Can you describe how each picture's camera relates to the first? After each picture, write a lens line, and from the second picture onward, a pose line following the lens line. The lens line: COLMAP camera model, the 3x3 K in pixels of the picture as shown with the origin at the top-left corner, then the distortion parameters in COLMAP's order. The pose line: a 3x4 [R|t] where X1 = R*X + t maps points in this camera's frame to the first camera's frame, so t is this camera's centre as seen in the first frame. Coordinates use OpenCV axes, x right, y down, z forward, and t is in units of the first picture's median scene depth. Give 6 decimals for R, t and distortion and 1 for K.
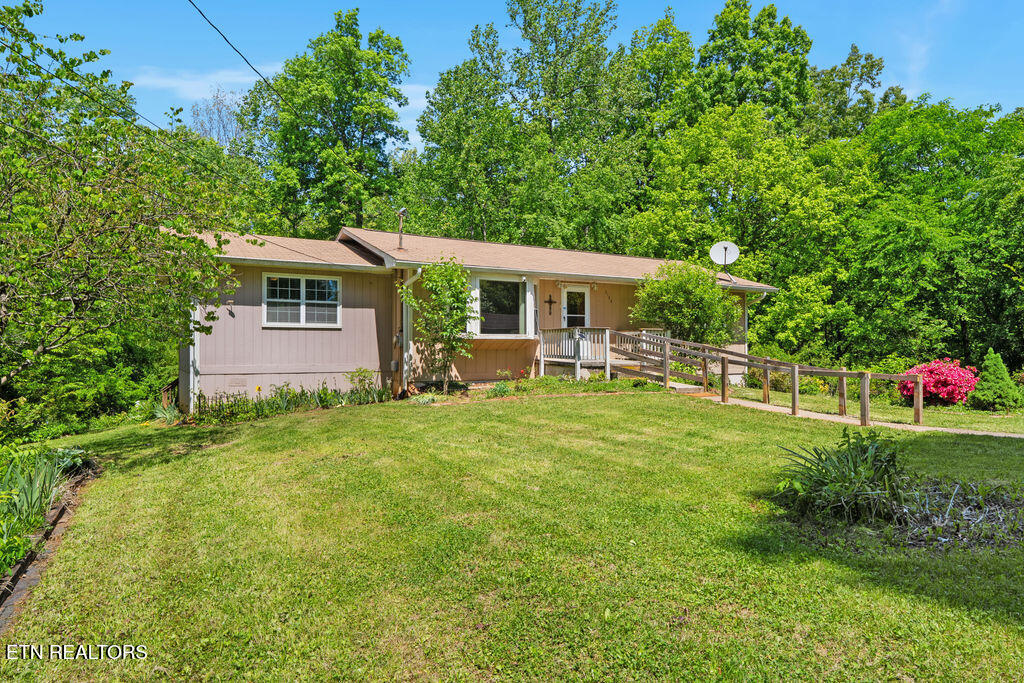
lens RADIAL K [[653.7, 0, 512.0], [0, 653.7, 341.5], [0, 0, 1]] dist [0.004538, 0.000448]
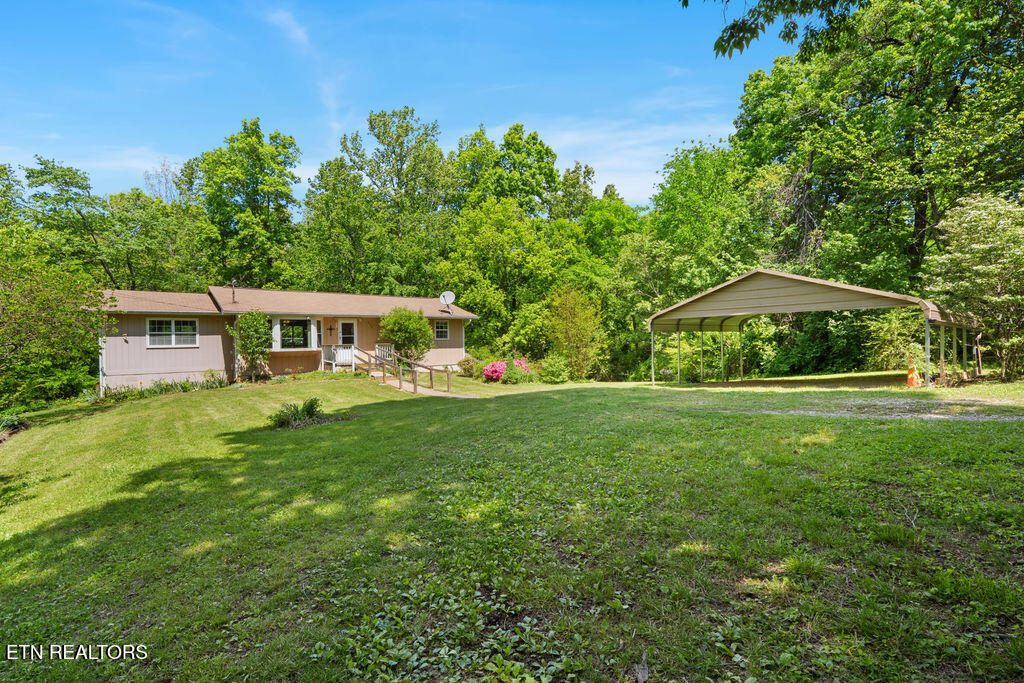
lens RADIAL K [[469.7, 0, 506.1], [0, 469.7, 346.2], [0, 0, 1]] dist [-0.001877, 0.000060]
pose [[0.986091, -0.016384, 0.165398, 0.167772], [0.011924, 0.999539, 0.027926, -0.022701], [-0.165780, -0.025566, 0.985831, -0.192223]]
